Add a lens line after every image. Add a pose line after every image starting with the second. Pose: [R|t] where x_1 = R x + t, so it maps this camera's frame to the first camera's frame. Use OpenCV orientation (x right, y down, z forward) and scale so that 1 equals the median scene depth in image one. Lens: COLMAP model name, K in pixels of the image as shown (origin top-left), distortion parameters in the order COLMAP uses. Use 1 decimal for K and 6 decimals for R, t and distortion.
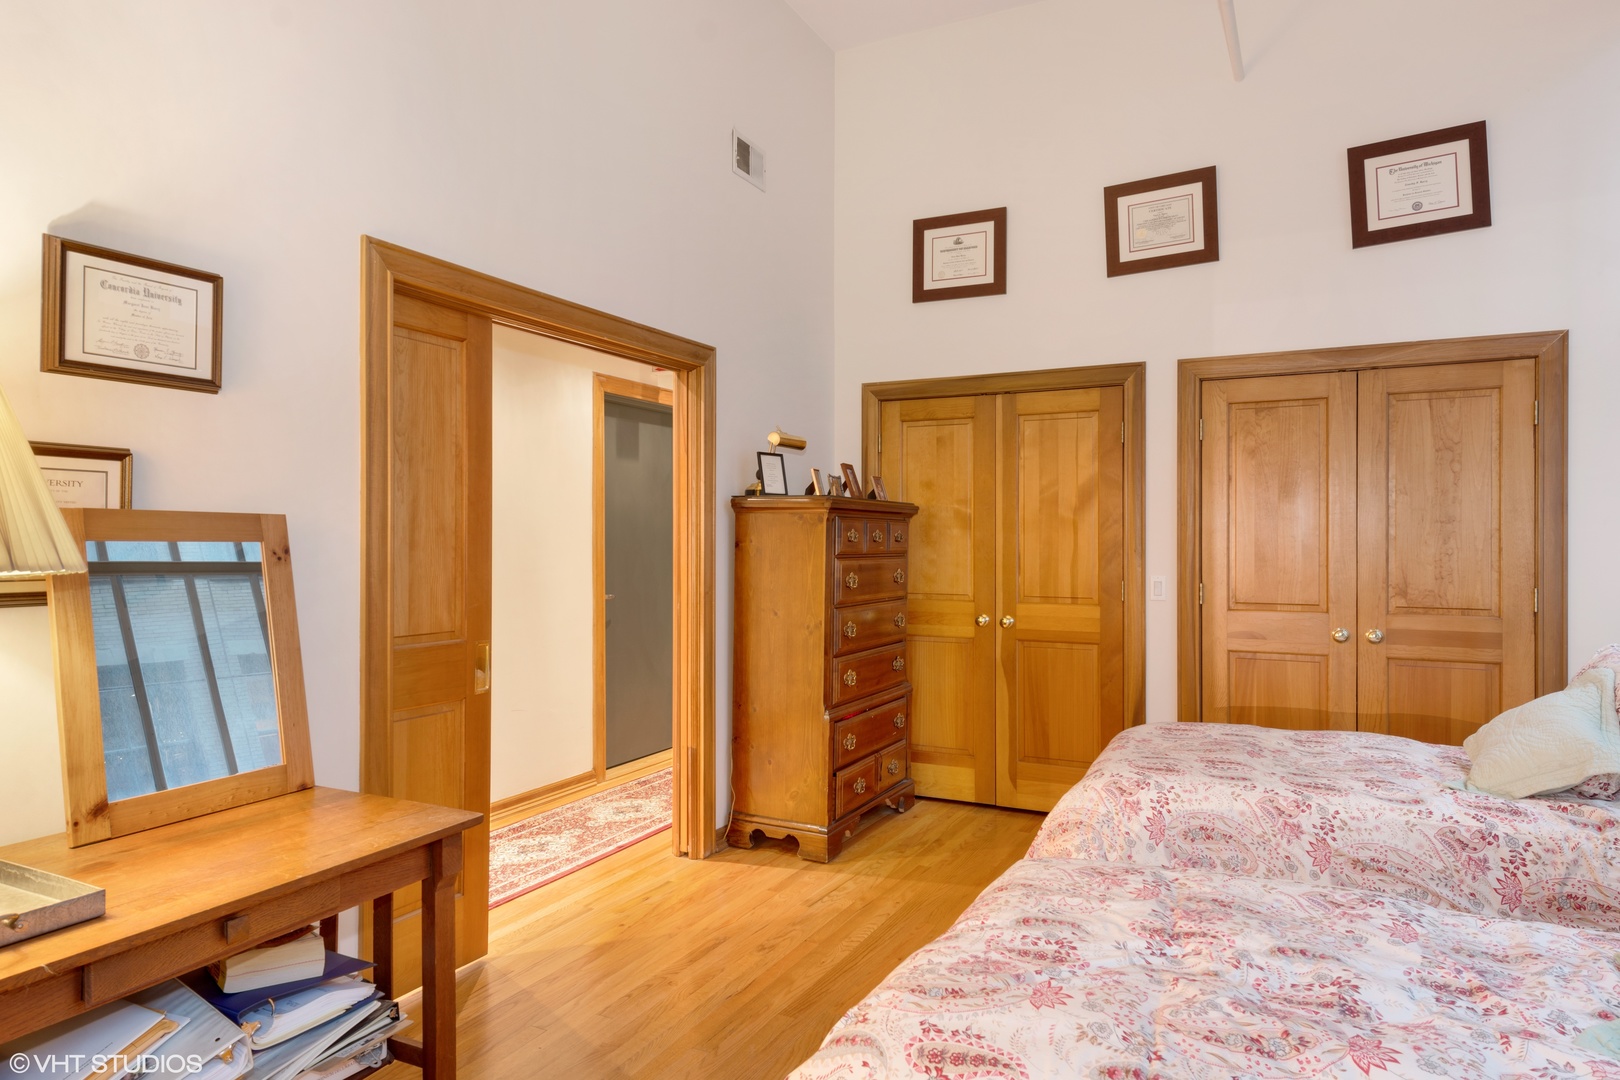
lens RADIAL K [[981.3, 0, 809.3], [0, 981.3, 533.7], [0, 0, 1]] dist [0.005278, -0.000184]
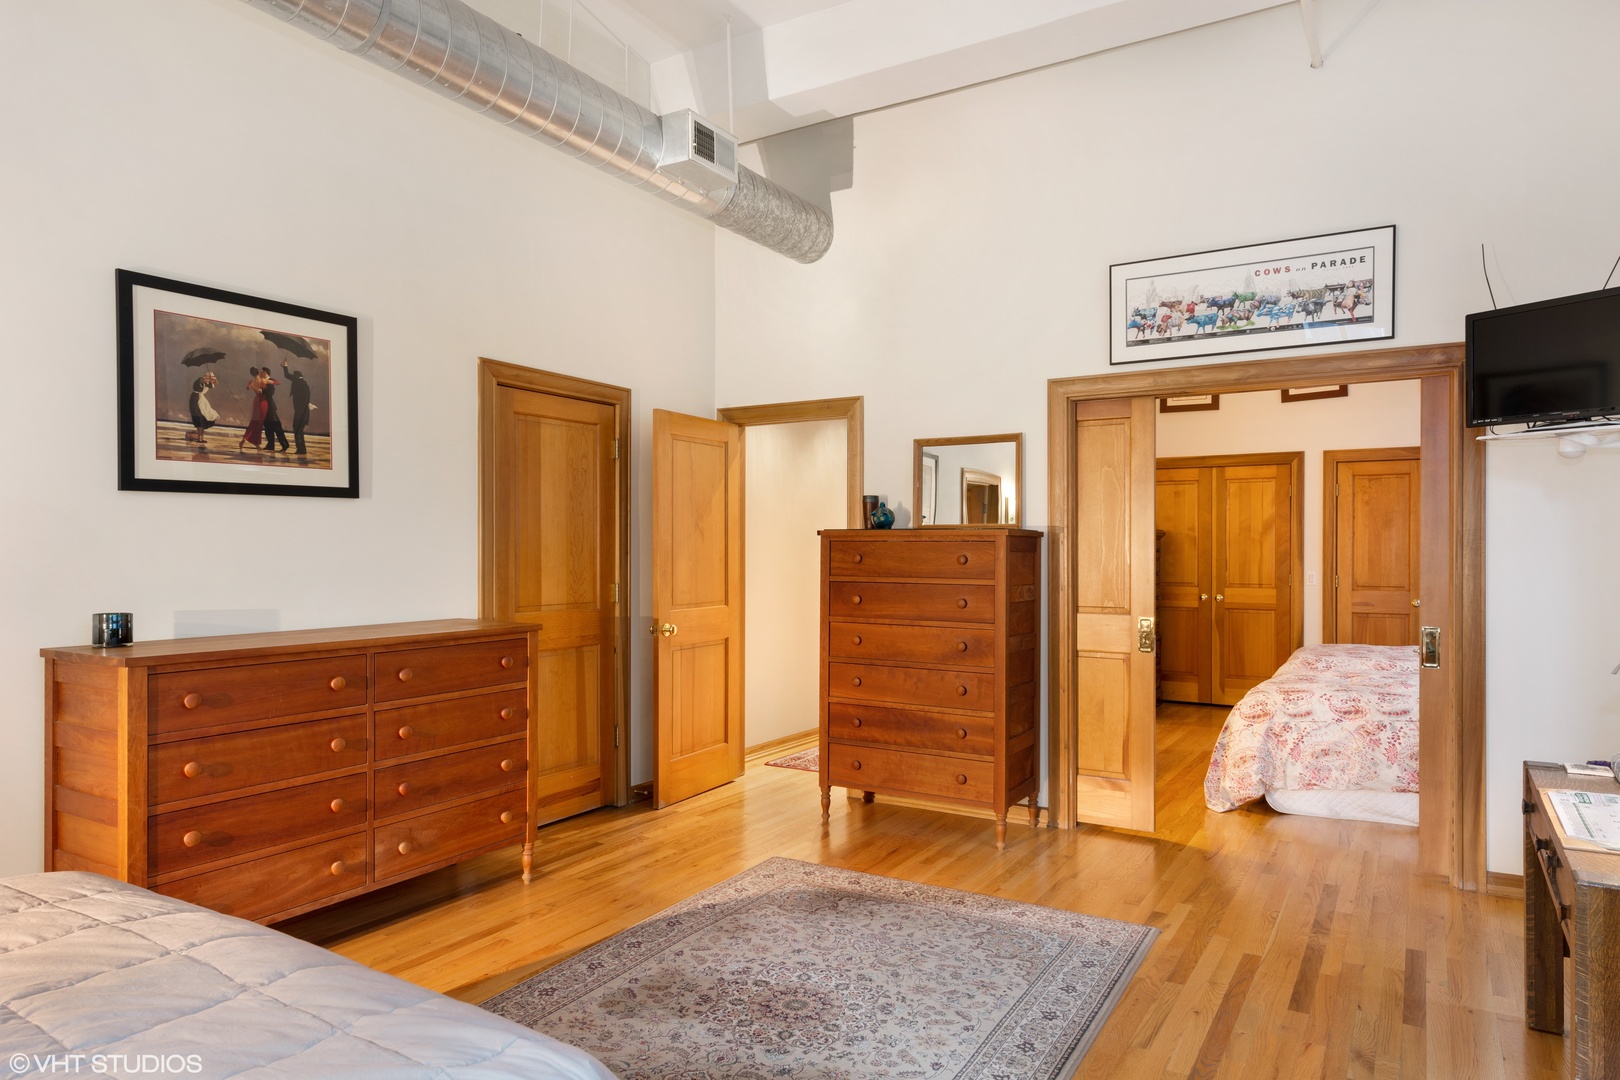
lens RADIAL K [[981.3, 0, 816.4], [0, 981.3, 553.2], [0, 0, 1]] dist [0.005278, -0.000184]
pose [[0.997428, -0.000052, -0.071681, -0.398067], [0.001532, 0.999787, 0.020593, -0.027963], [0.071665, -0.020650, 0.997215, -0.813494]]
